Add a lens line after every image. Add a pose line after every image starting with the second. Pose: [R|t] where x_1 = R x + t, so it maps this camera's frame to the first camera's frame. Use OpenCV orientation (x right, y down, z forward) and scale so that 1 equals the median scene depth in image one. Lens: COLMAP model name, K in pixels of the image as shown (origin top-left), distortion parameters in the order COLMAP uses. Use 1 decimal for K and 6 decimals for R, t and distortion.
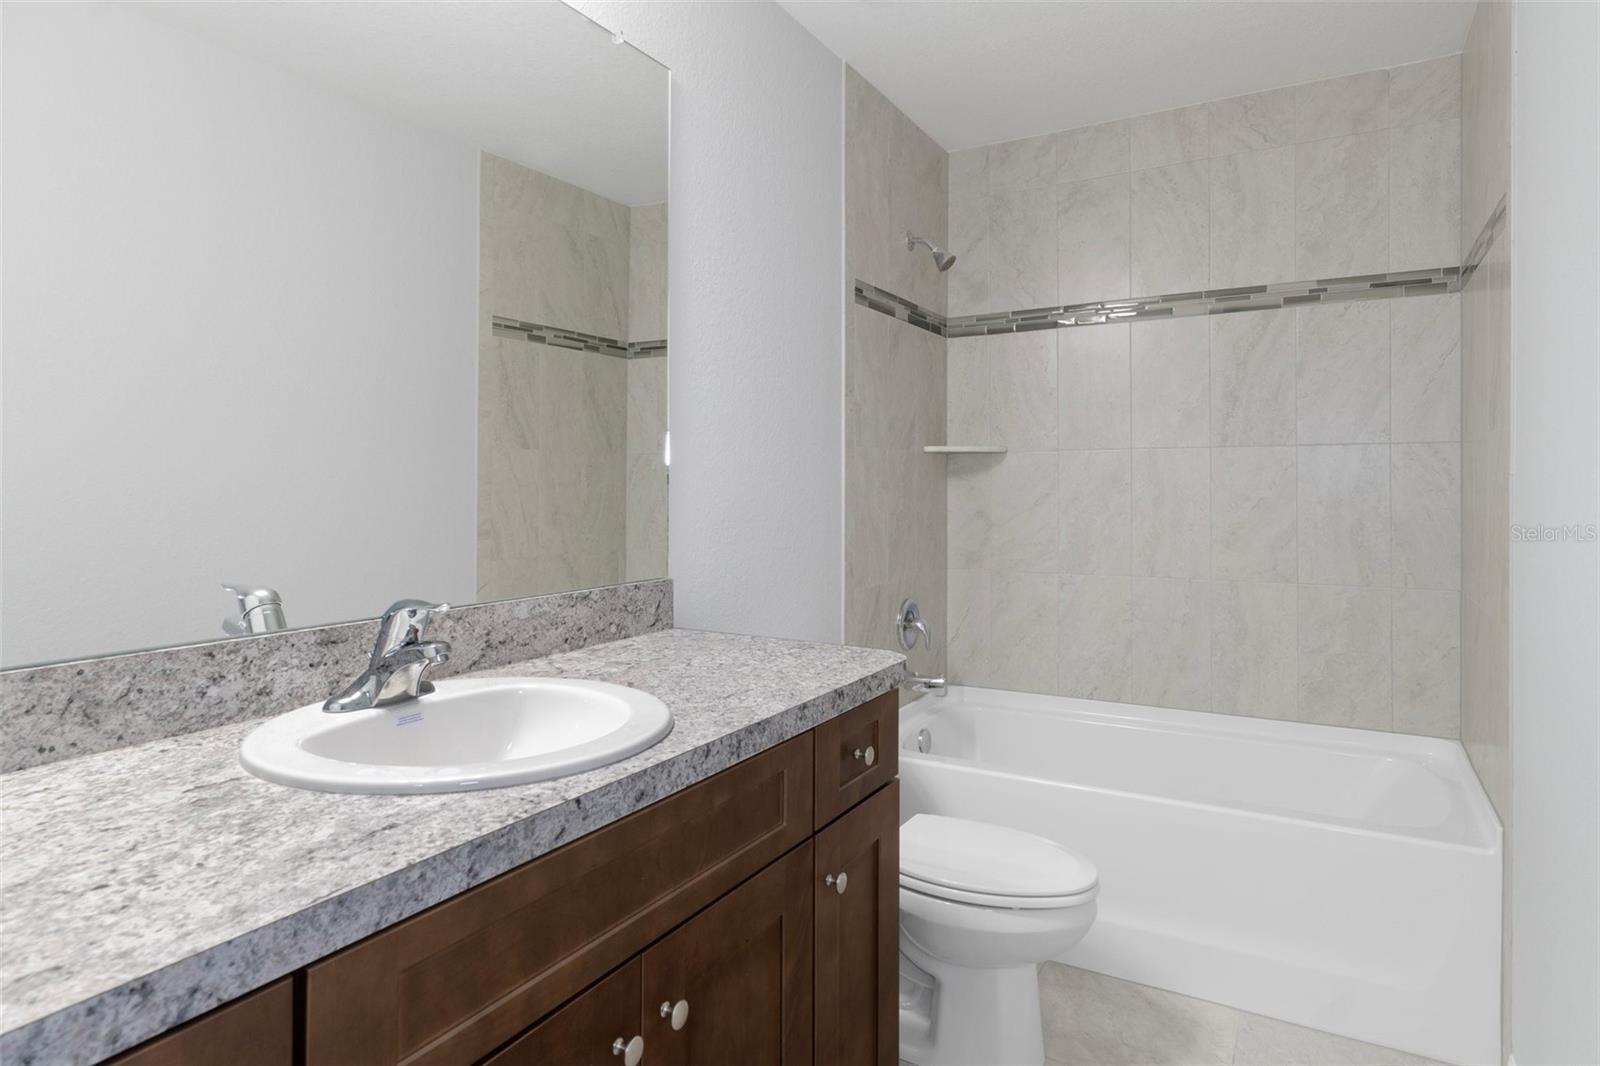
lens RADIAL K [[875.0, 0, 815.3], [0, 875.0, 496.2], [0, 0, 1]] dist [-0.000821, -0.001243]
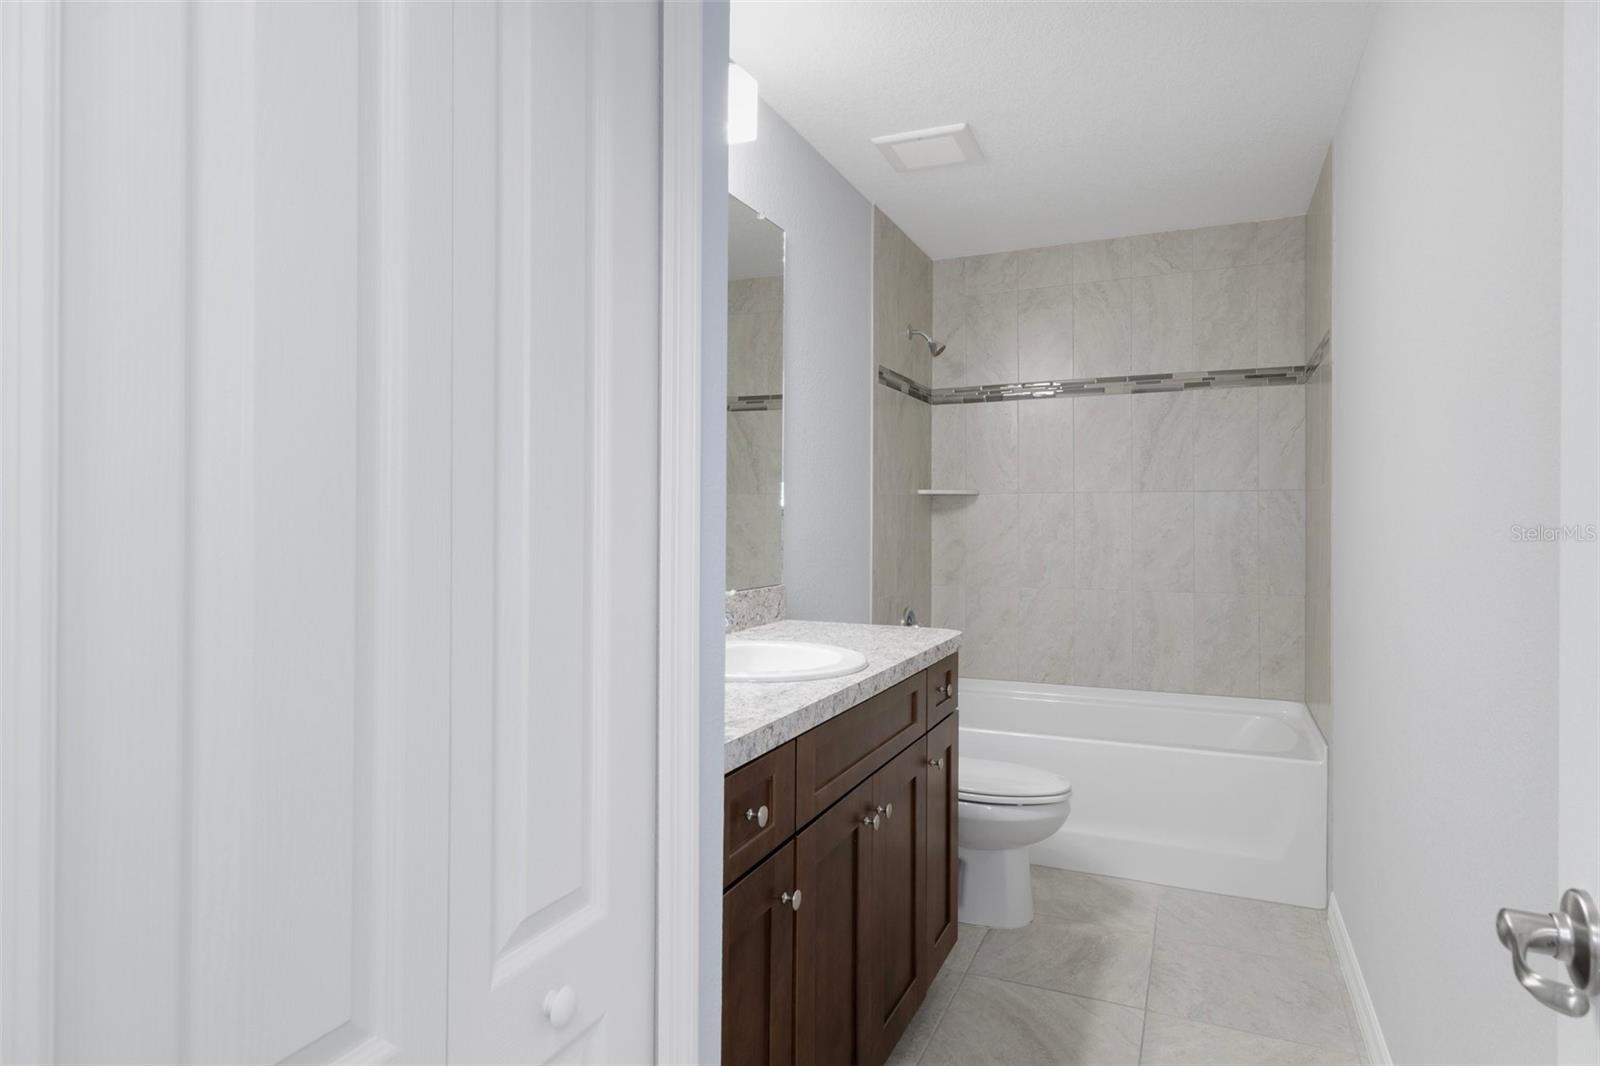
lens RADIAL K [[875.0, 0, 801.2], [0, 875.0, 527.8], [0, 0, 1]] dist [-0.000821, -0.001243]
pose [[0.995297, 0.000794, 0.096862, -0.193226], [-0.000611, 0.999998, -0.001922, 0.001702], [-0.096864, 0.001854, 0.995296, -0.301978]]
